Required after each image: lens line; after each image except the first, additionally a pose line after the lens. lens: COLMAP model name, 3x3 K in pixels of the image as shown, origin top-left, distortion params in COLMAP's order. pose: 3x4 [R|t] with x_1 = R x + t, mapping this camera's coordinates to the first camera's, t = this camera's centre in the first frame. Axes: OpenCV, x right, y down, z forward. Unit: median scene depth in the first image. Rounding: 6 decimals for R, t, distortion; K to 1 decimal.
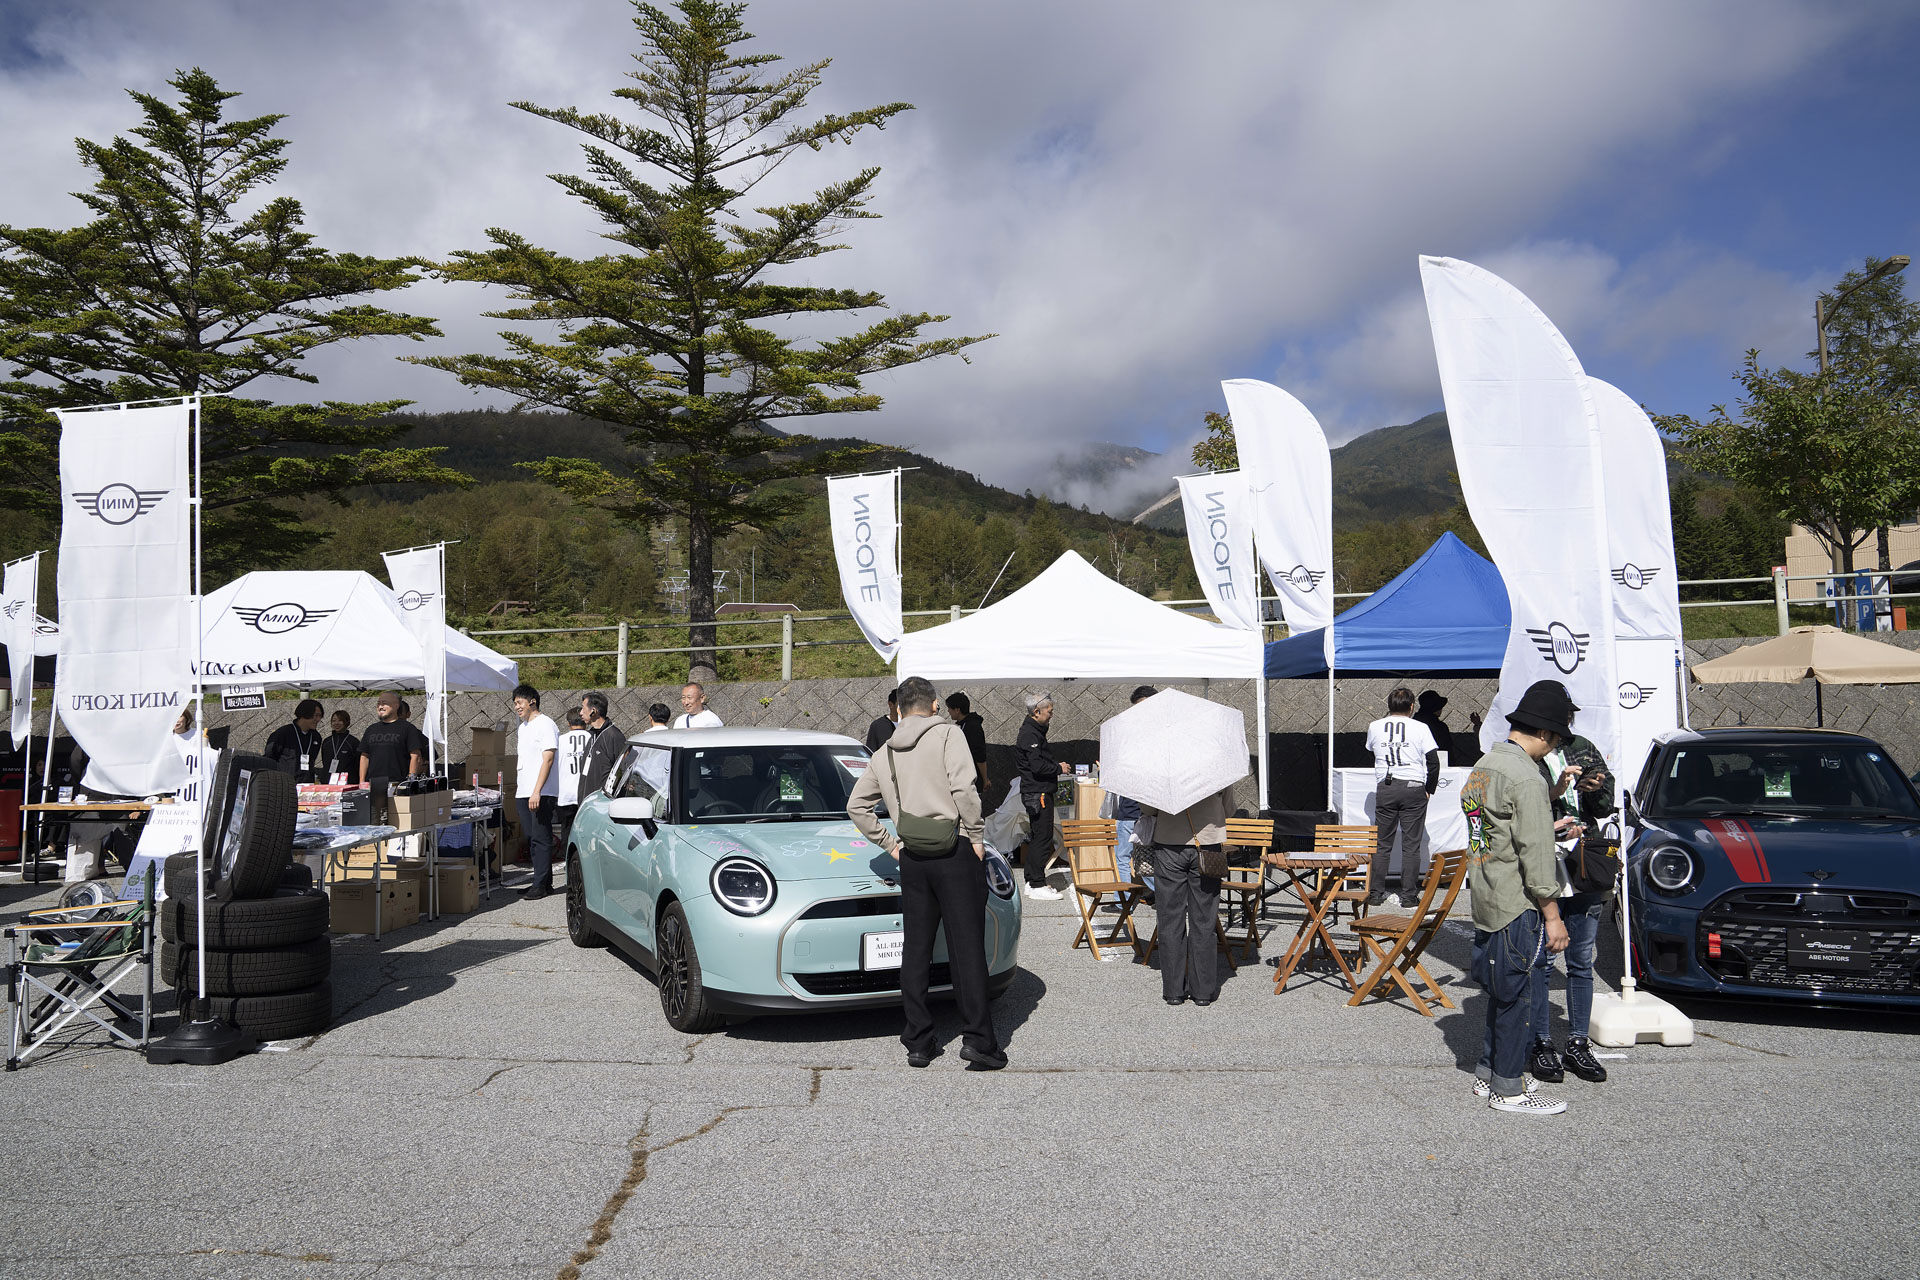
lens RADIAL K [[1335.7, 0, 963.6], [0, 1335.7, 610.9], [0, 0, 1]] dist [-0.110471, 0.075133]
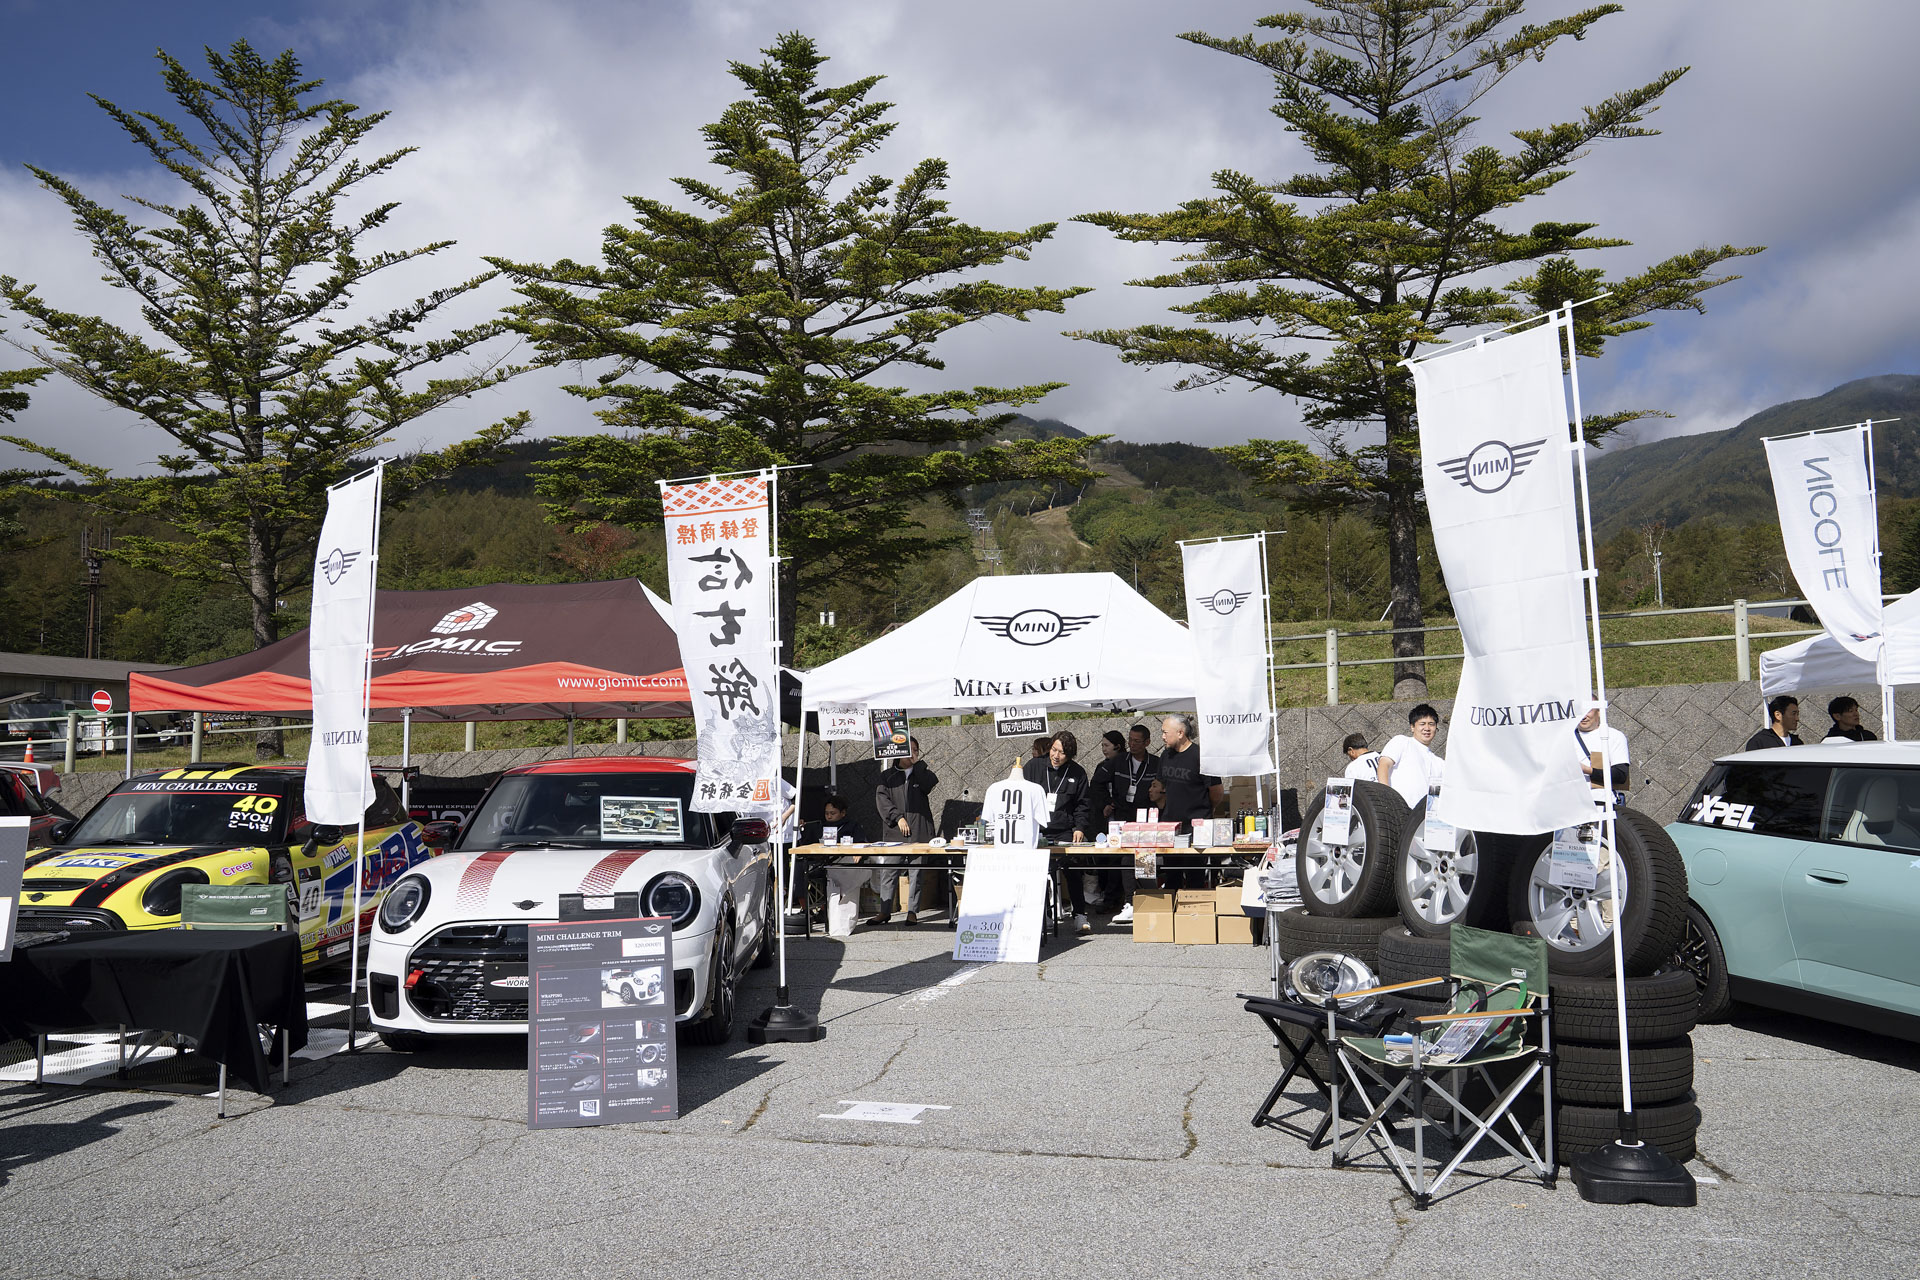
lens RADIAL K [[1422.6, 0, 960.0], [0, 1422.6, 640.0], [0, 0, 1]] dist [-0.127927, 0.142672]
pose [[0.980390, -0.021814, -0.195855, -0.309031], [0.022976, 0.999729, 0.003663, 0.006357], [0.195722, -0.008091, 0.980626, 0.056014]]
